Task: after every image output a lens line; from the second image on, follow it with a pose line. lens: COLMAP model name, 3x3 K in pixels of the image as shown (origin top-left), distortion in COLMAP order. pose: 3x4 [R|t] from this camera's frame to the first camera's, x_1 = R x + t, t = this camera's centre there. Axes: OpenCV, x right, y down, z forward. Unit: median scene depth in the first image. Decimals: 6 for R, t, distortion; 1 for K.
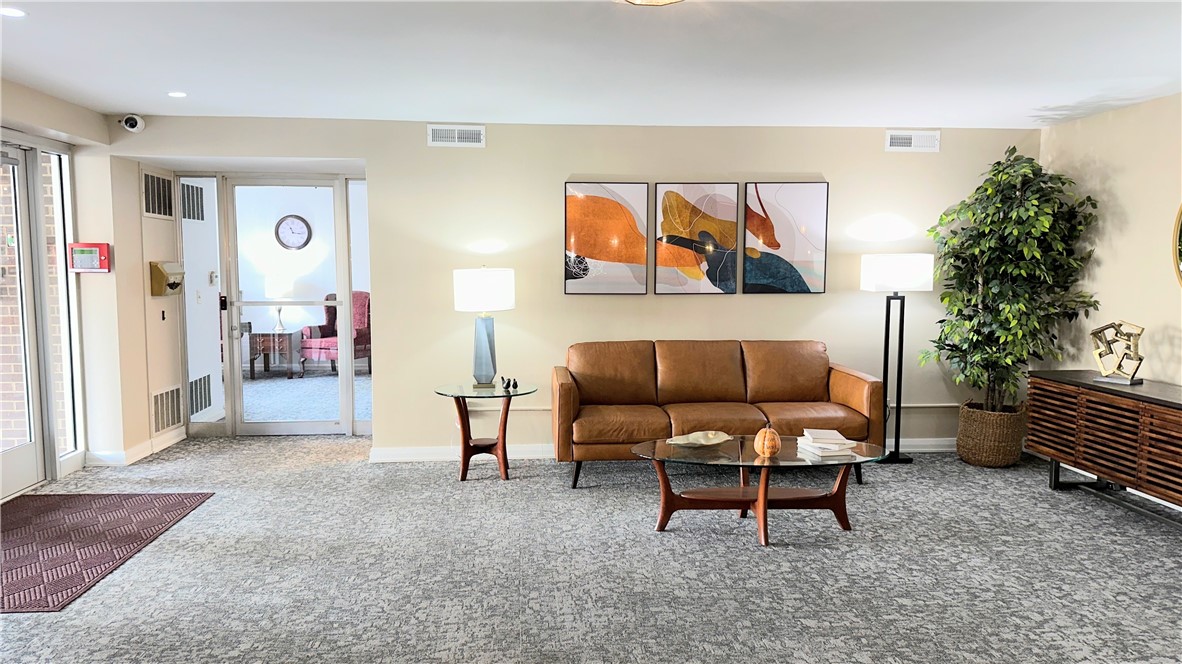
lens RADIAL K [[816.1, 0, 585.7], [0, 816.1, 333.1], [0, 0, 1]] dist [0.140628, -0.227603]
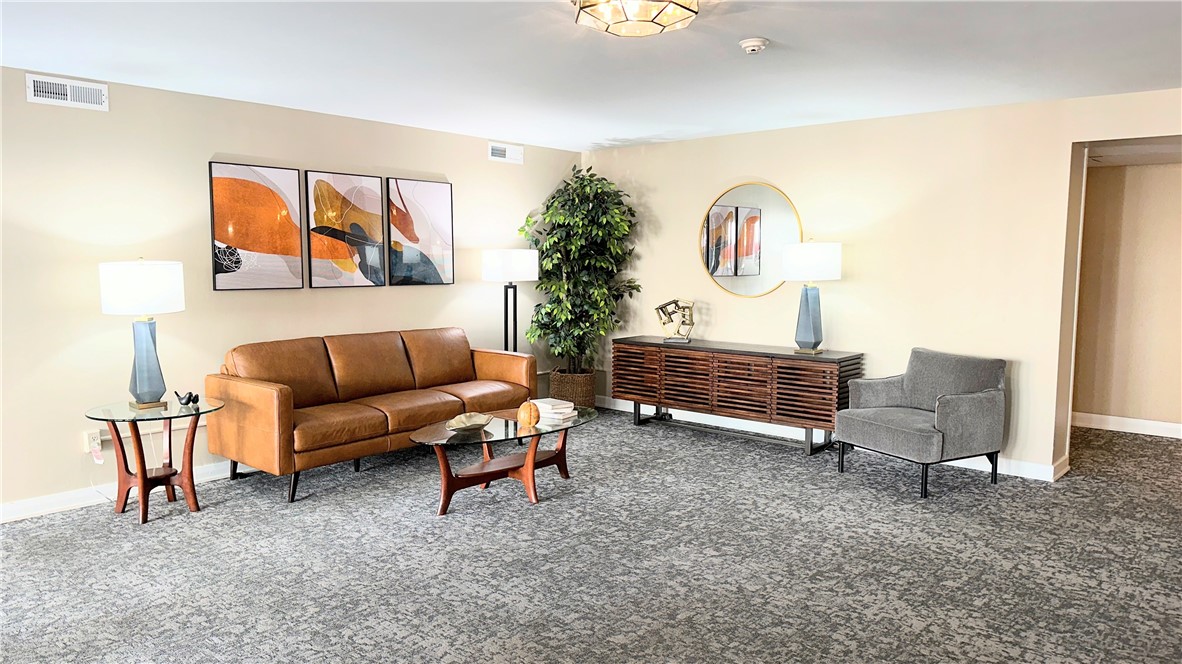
lens RADIAL K [[816.1, 0, 585.7], [0, 816.1, 333.1], [0, 0, 1]] dist [0.140628, -0.227603]
pose [[0.714138, -0.064558, 0.697022, -0.389187], [0.058463, 0.997760, 0.032514, -0.008732], [-0.697559, 0.017530, 0.716313, 0.100437]]
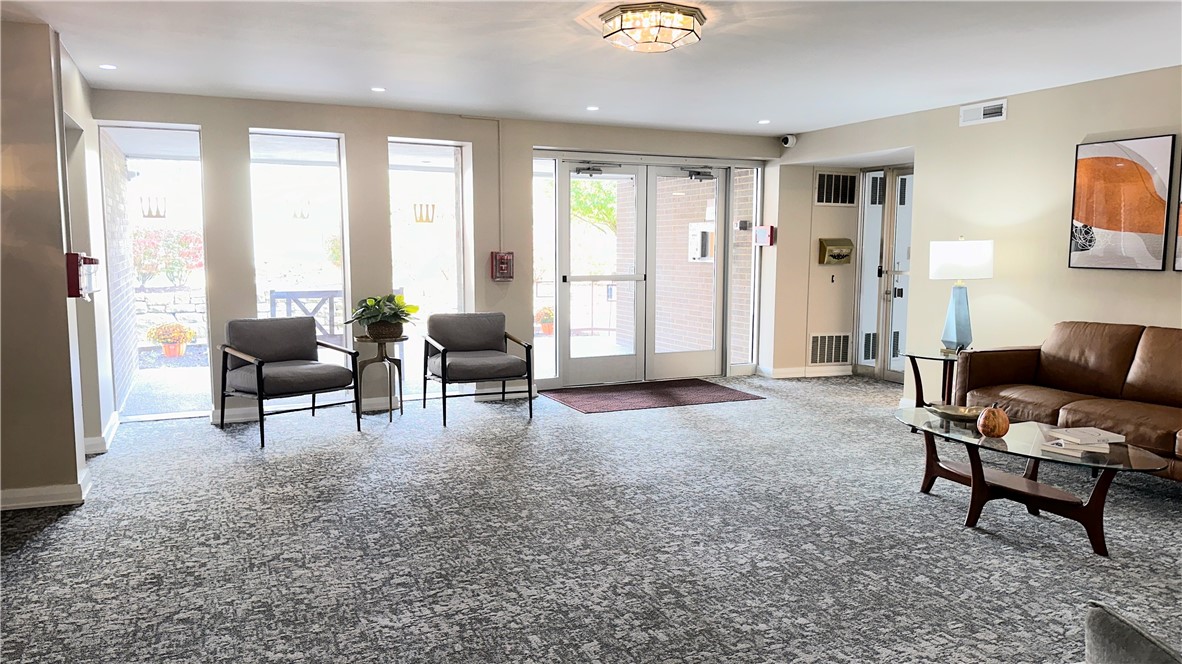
lens RADIAL K [[825.2, 0, 591.0], [0, 825.2, 332.0], [0, 0, 1]] dist [0.076148, -0.106508]
pose [[0.354100, 0.096263, -0.930240, 0.709103], [-0.085589, 0.993850, 0.070265, 0.004023], [0.931283, 0.054738, 0.360161, 0.183253]]
